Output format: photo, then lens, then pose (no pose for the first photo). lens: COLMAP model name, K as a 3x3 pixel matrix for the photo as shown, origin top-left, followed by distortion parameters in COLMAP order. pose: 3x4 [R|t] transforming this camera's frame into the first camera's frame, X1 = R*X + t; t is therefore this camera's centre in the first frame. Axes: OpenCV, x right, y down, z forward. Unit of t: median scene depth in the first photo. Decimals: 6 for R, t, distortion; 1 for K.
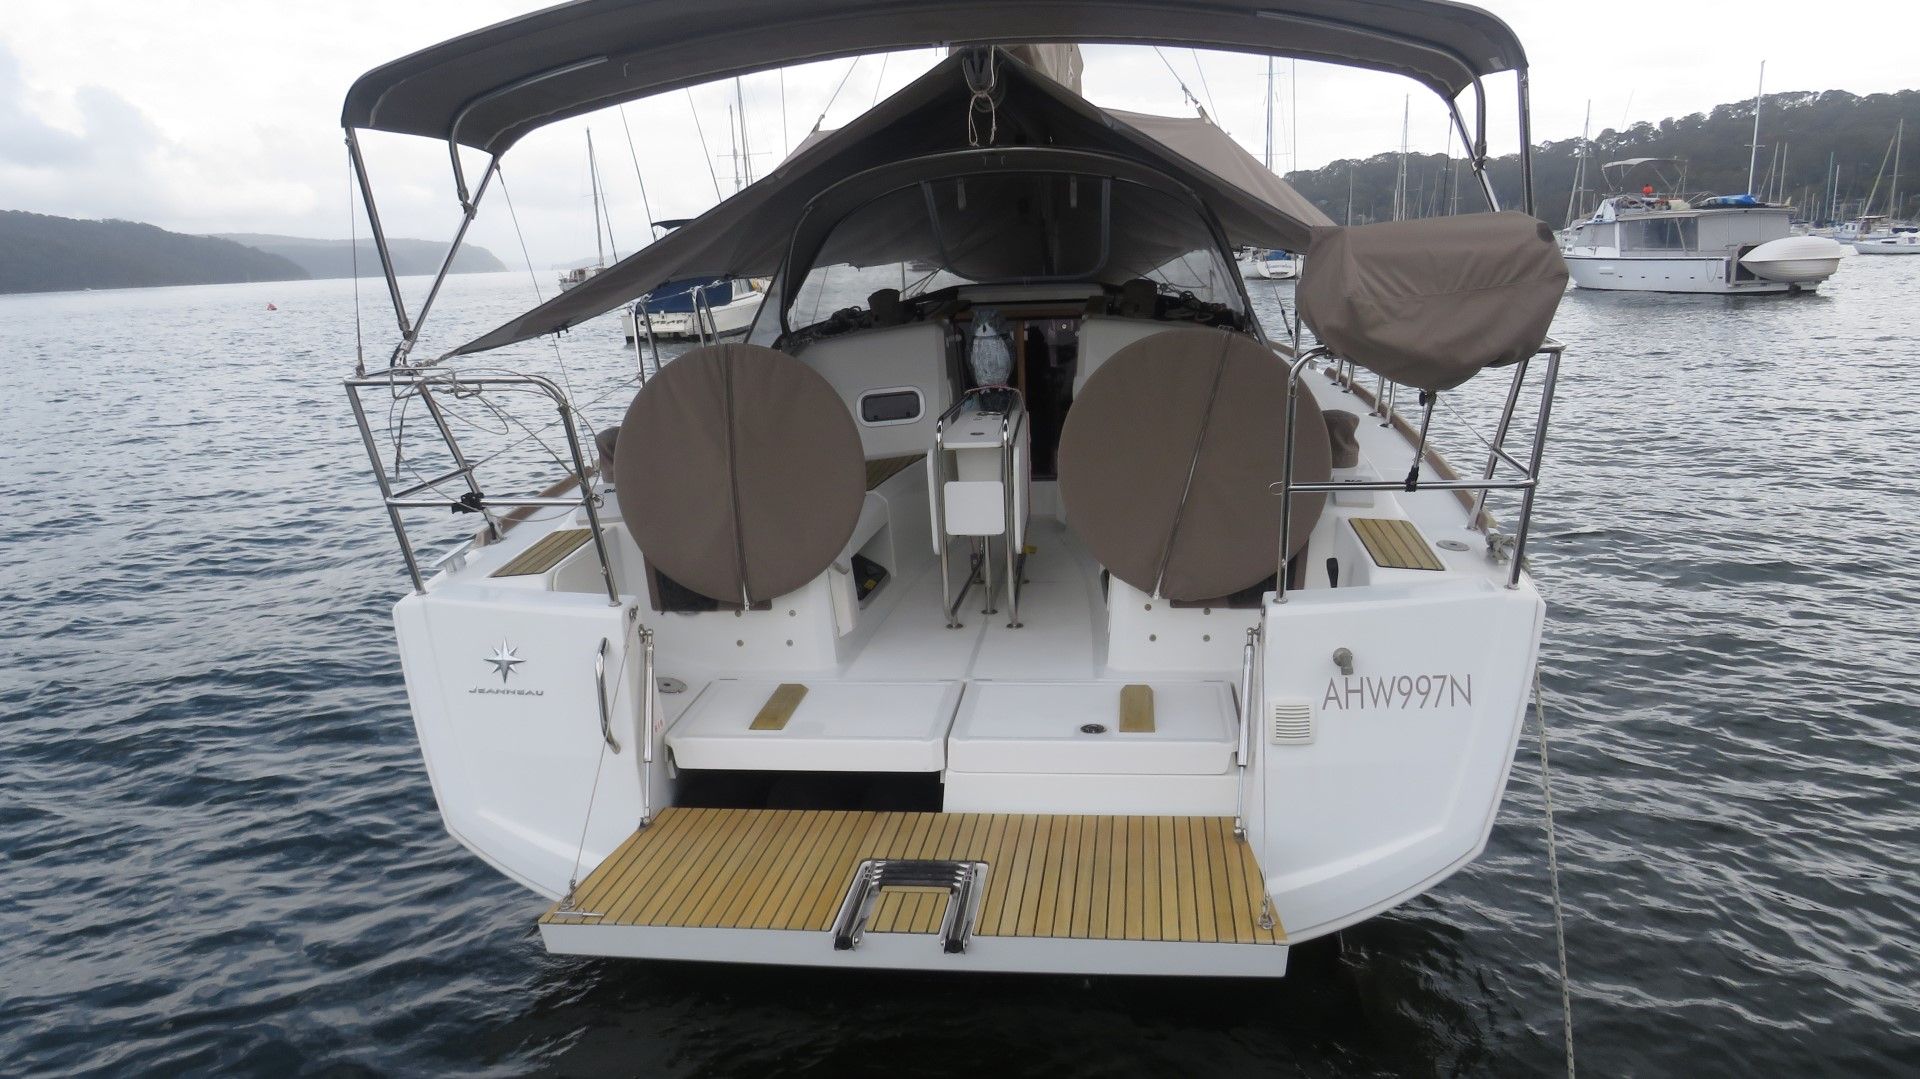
lens RADIAL K [[1349.6, 0, 957.8], [0, 1349.6, 546.3], [0, 0, 1]] dist [-0.032401, 0.012678]
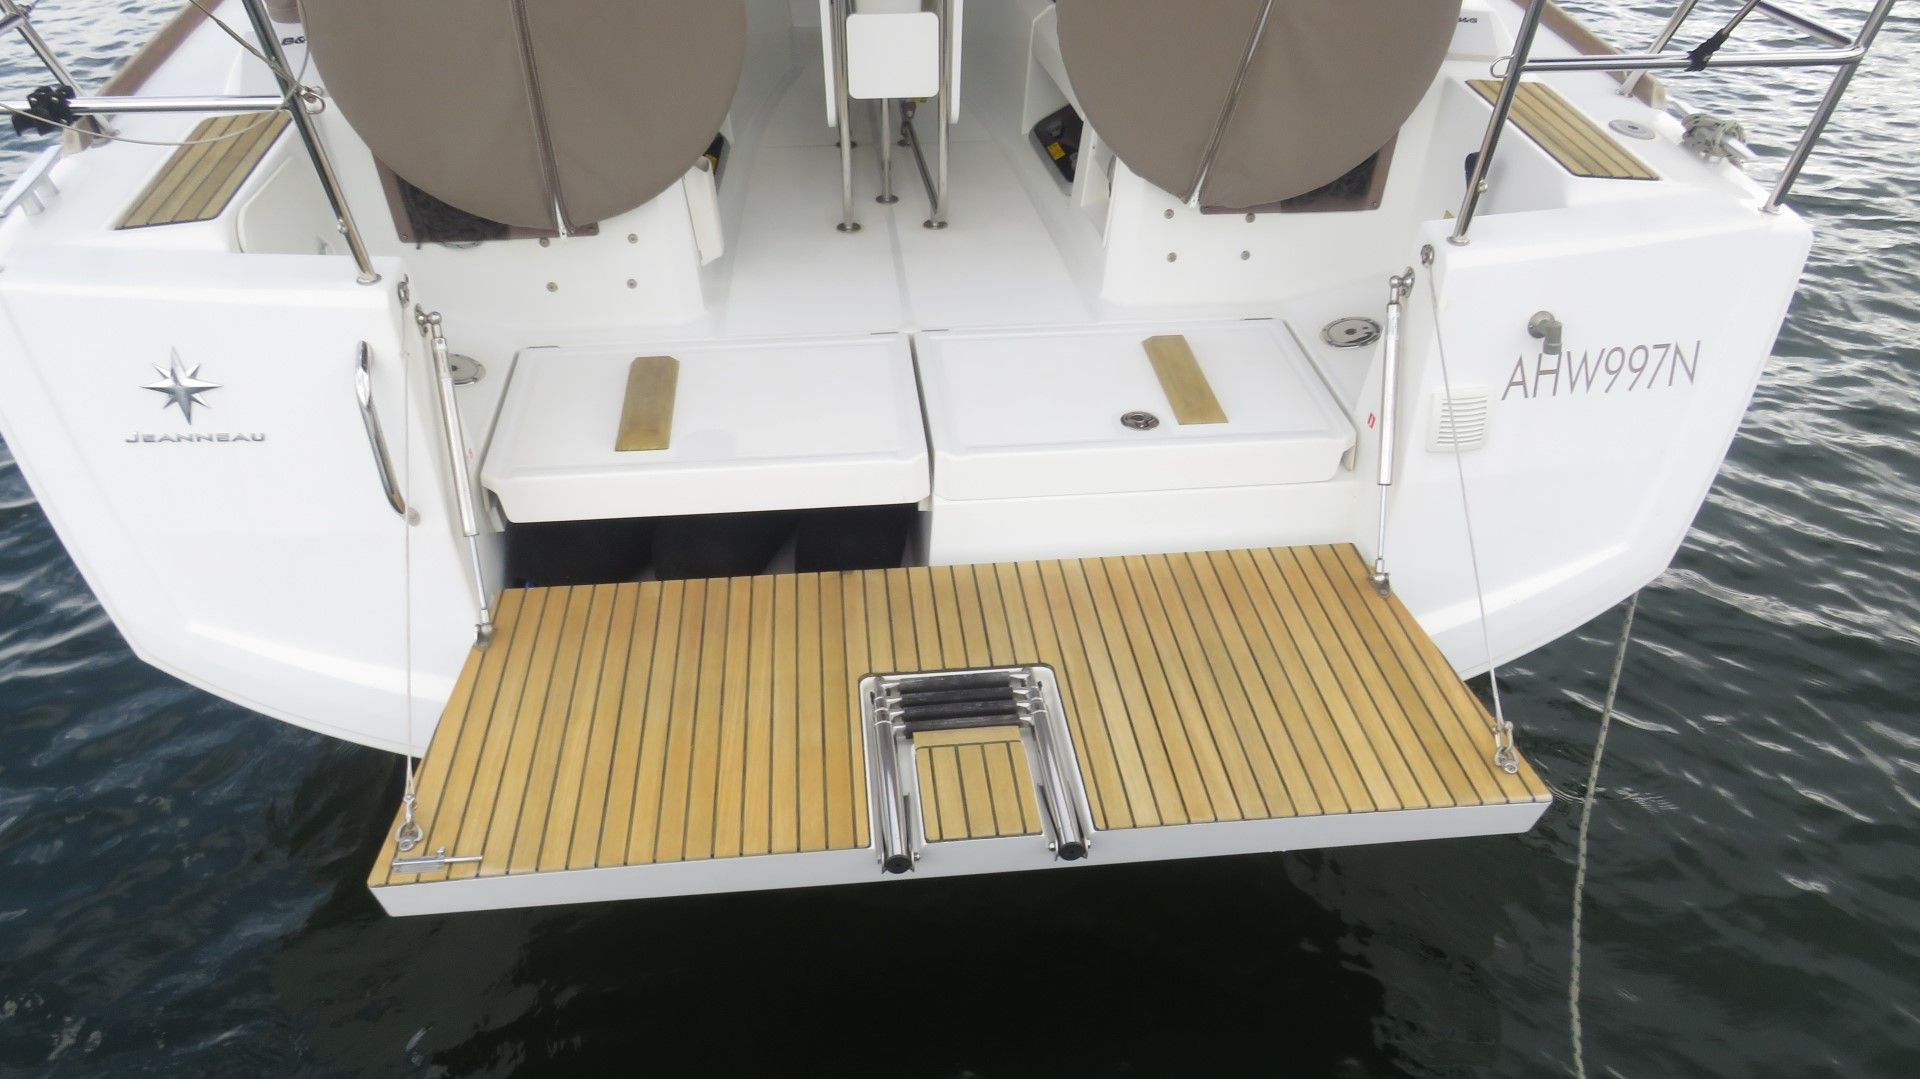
lens RADIAL K [[1349.6, 0, 952.4], [0, 1349.6, 539.5], [0, 0, 1]] dist [-0.032401, 0.012678]
pose [[0.972713, -0.093808, 0.212200, -0.140725], [0.007172, 0.926334, 0.376634, -0.066498], [-0.231899, -0.364835, 0.901731, 0.375700]]
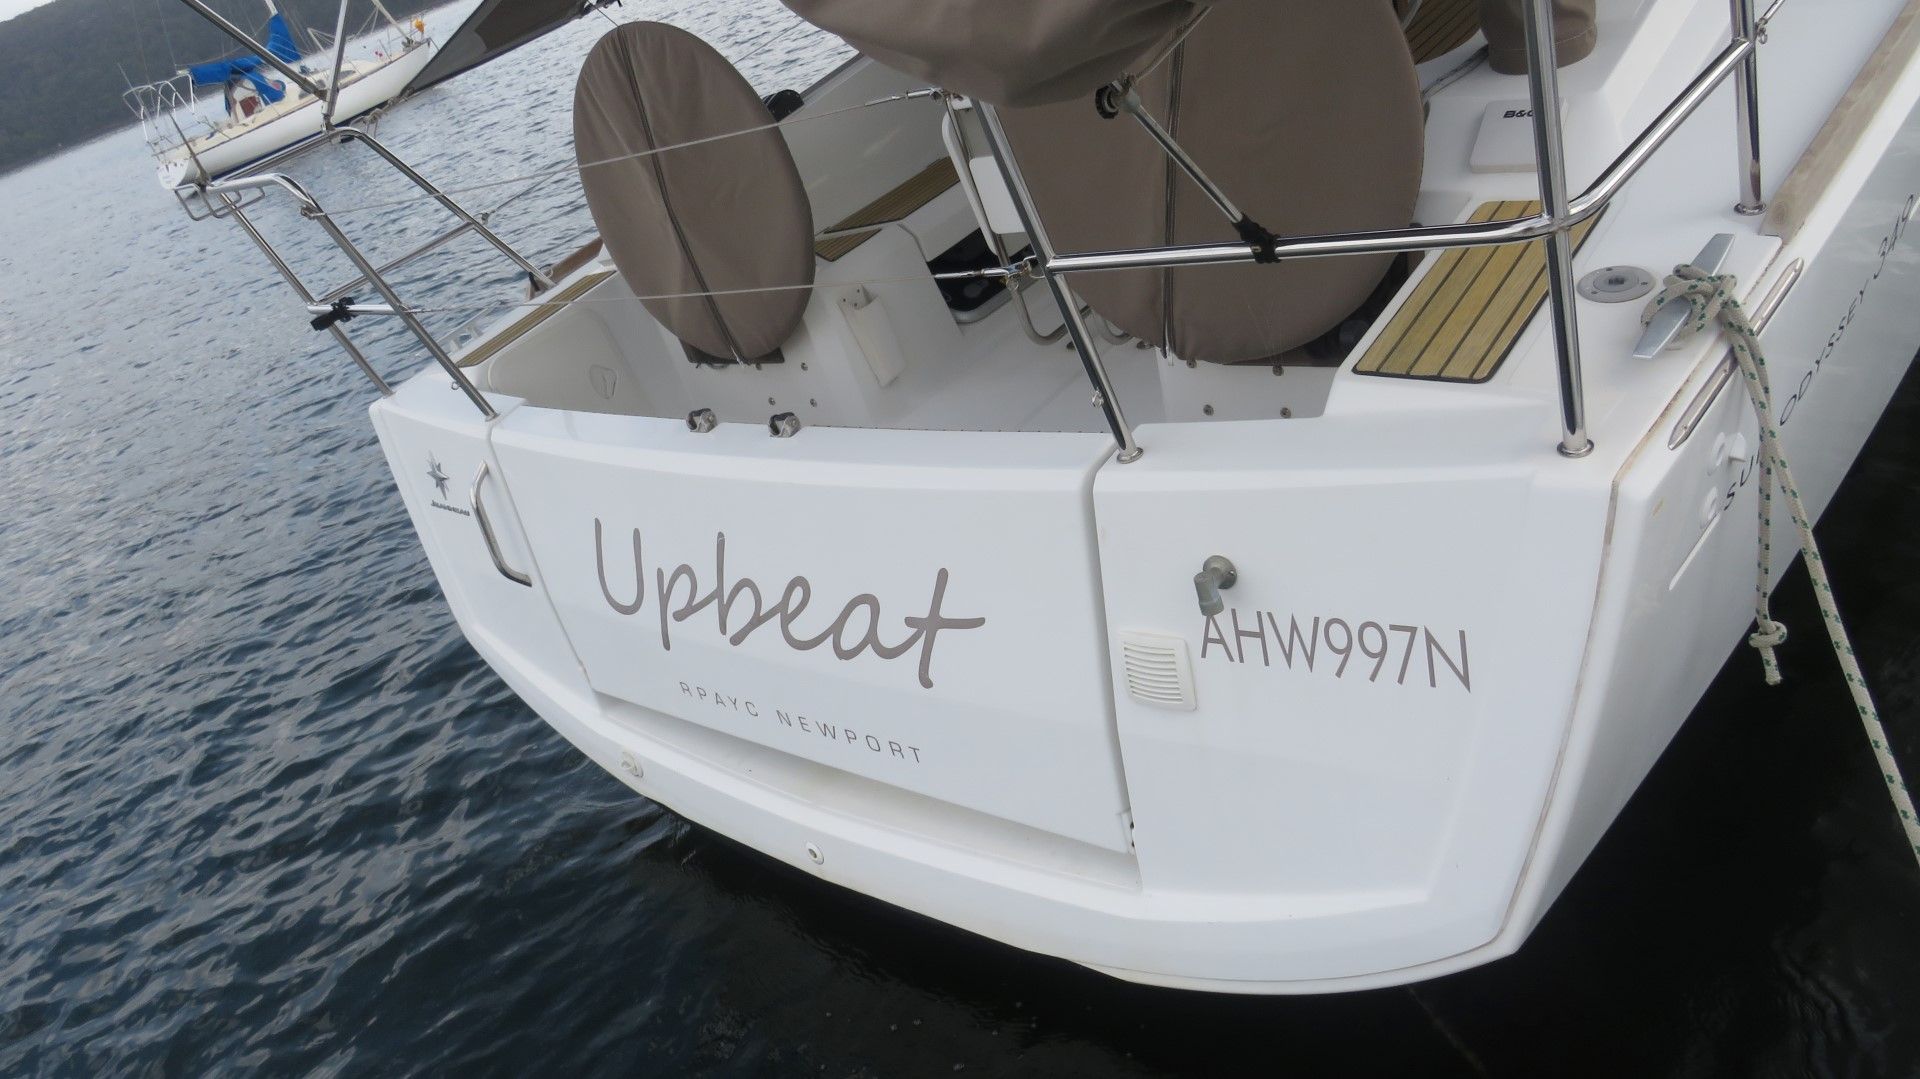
lens RADIAL K [[1349.6, 0, 964.5], [0, 1349.6, 543.2], [0, 0, 1]] dist [-0.032401, 0.012678]
pose [[0.810613, 0.057177, -0.582785, 0.454693], [0.163504, 0.933540, 0.319012, -0.097708], [0.562293, -0.353883, 0.747391, 0.504112]]
